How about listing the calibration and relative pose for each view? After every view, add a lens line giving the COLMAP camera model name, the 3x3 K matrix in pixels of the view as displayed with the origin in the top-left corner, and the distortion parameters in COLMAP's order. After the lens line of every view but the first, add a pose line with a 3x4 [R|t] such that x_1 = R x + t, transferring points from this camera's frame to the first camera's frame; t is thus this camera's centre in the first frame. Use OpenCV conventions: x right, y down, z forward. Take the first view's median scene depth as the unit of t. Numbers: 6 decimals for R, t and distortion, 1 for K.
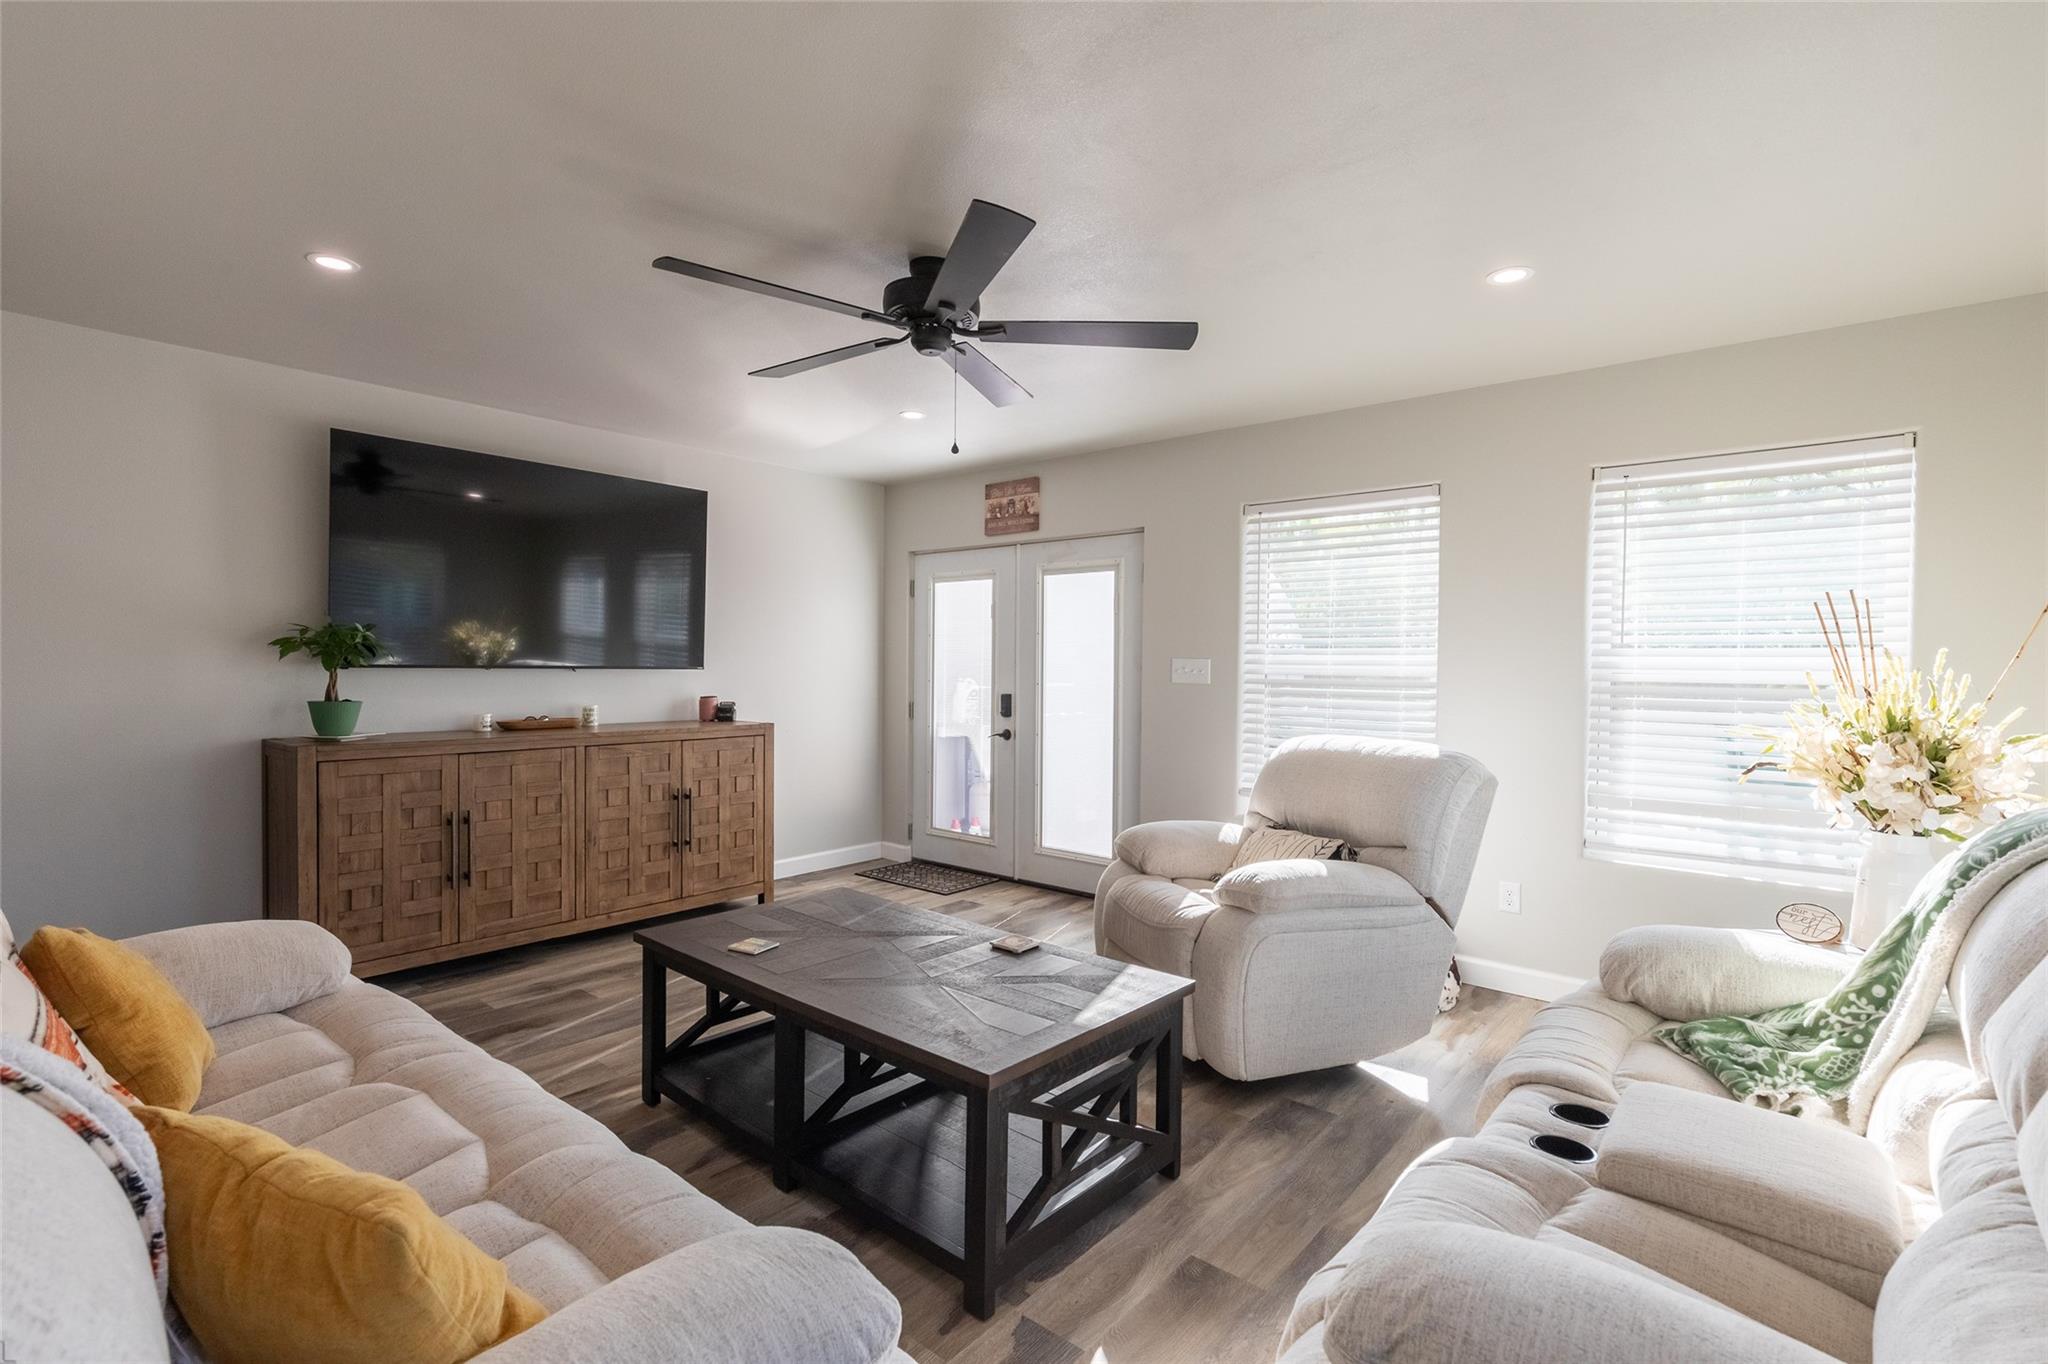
lens RADIAL K [[923.5, 0, 1029.4], [0, 923.5, 703.6], [0, 0, 1]] dist [0.003075, 0.000089]
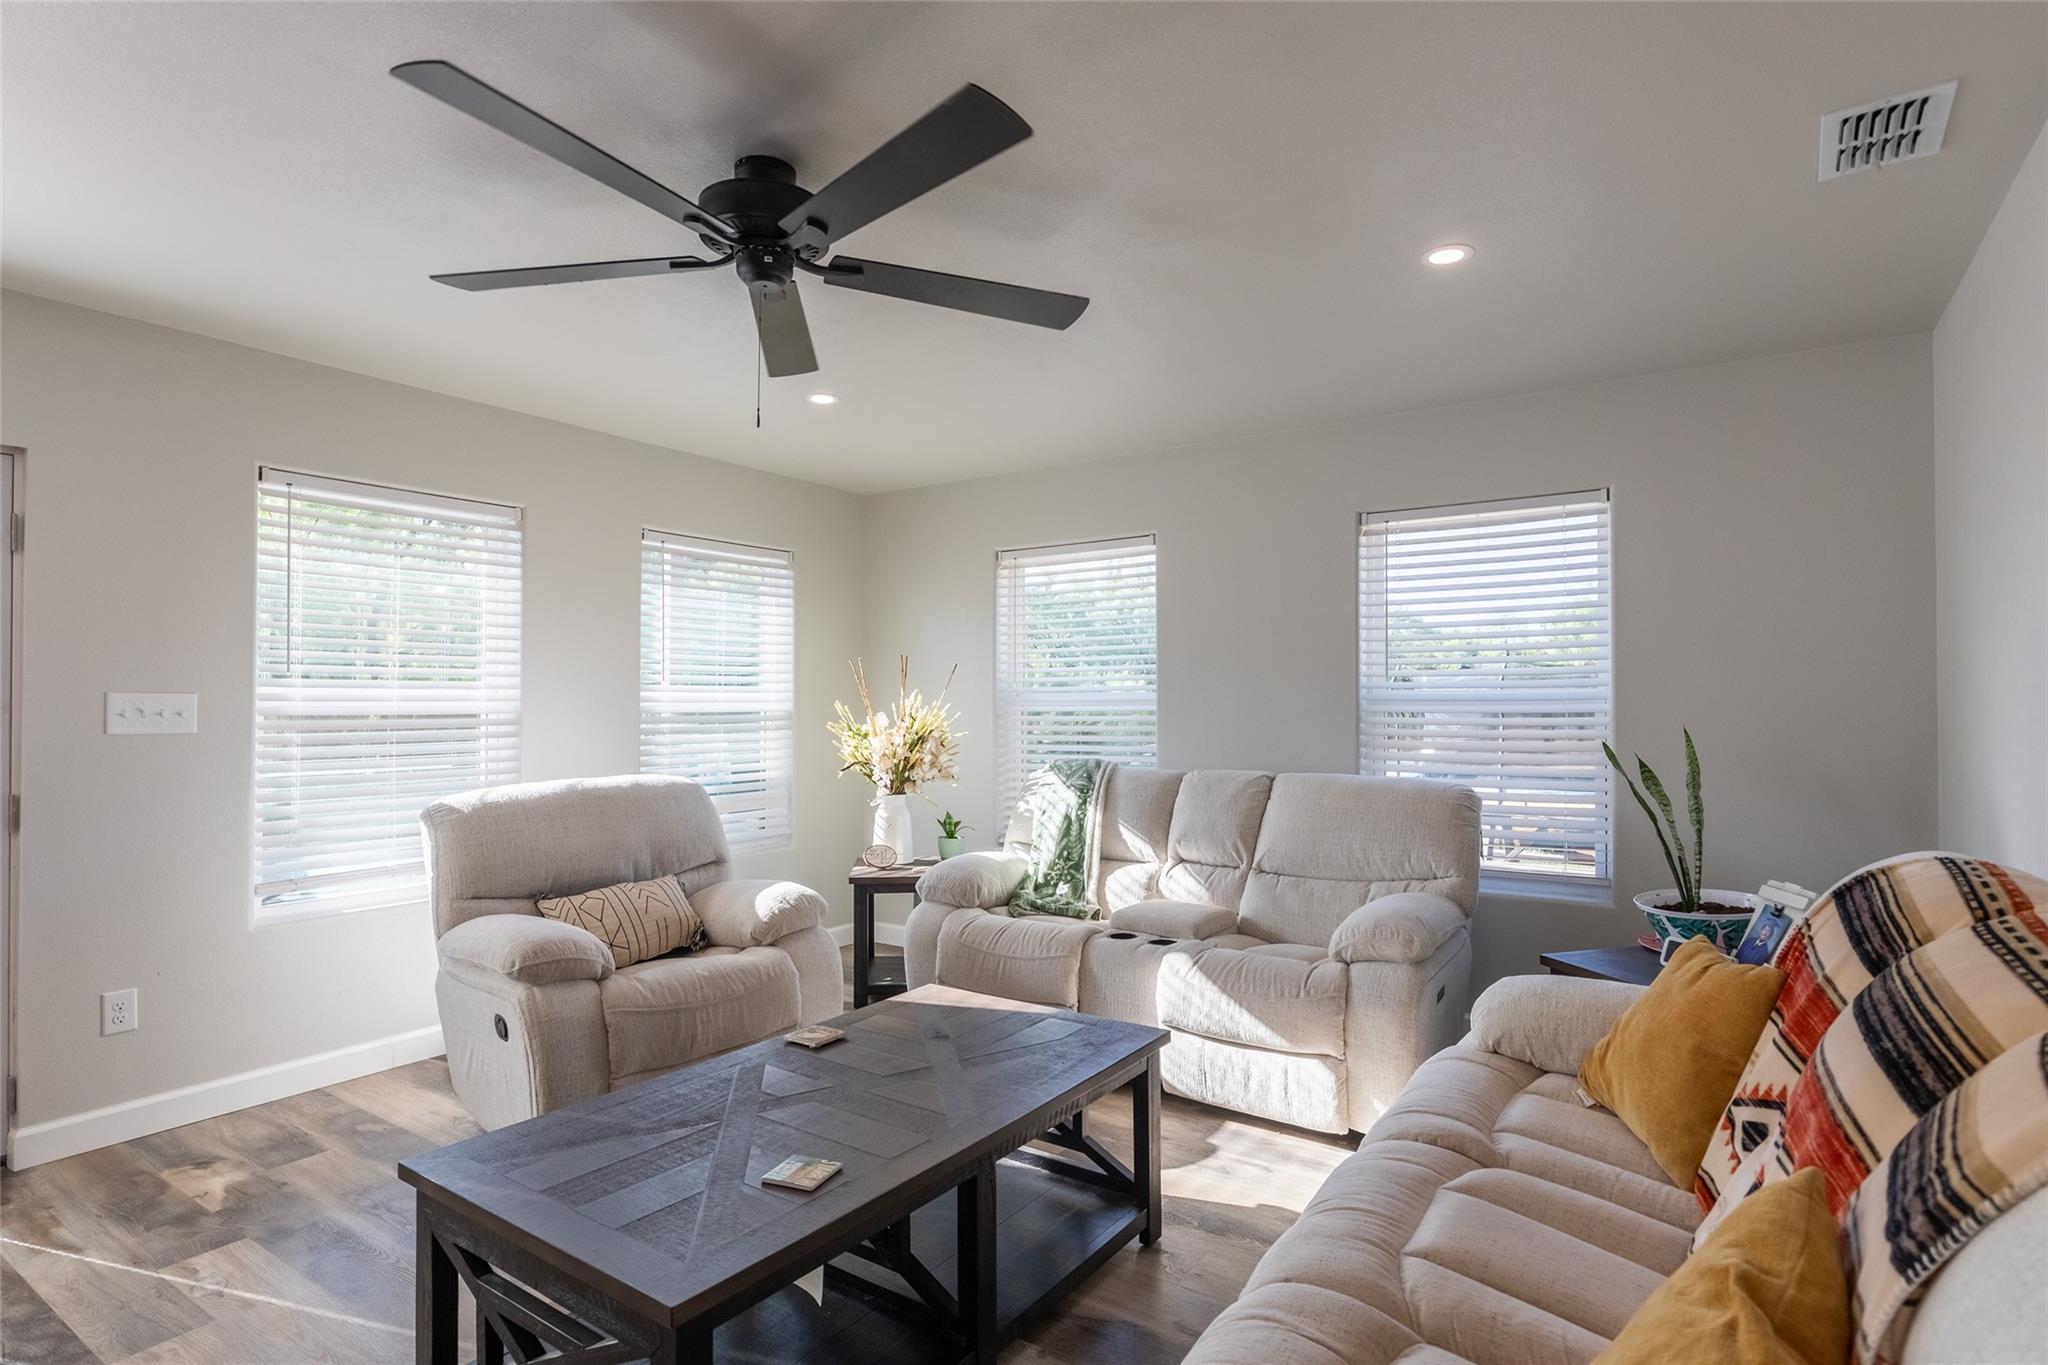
lens RADIAL K [[1031.1, 0, 1024.0], [0, 1031.1, 682.5], [0, 0, 1]] dist [0.000003, -0.000216]
pose [[-0.093523, 0.003670, 0.995610, -0.785770], [0.038951, 0.999241, -0.000025, -0.047310], [-0.994855, 0.038777, -0.093595, 0.712558]]
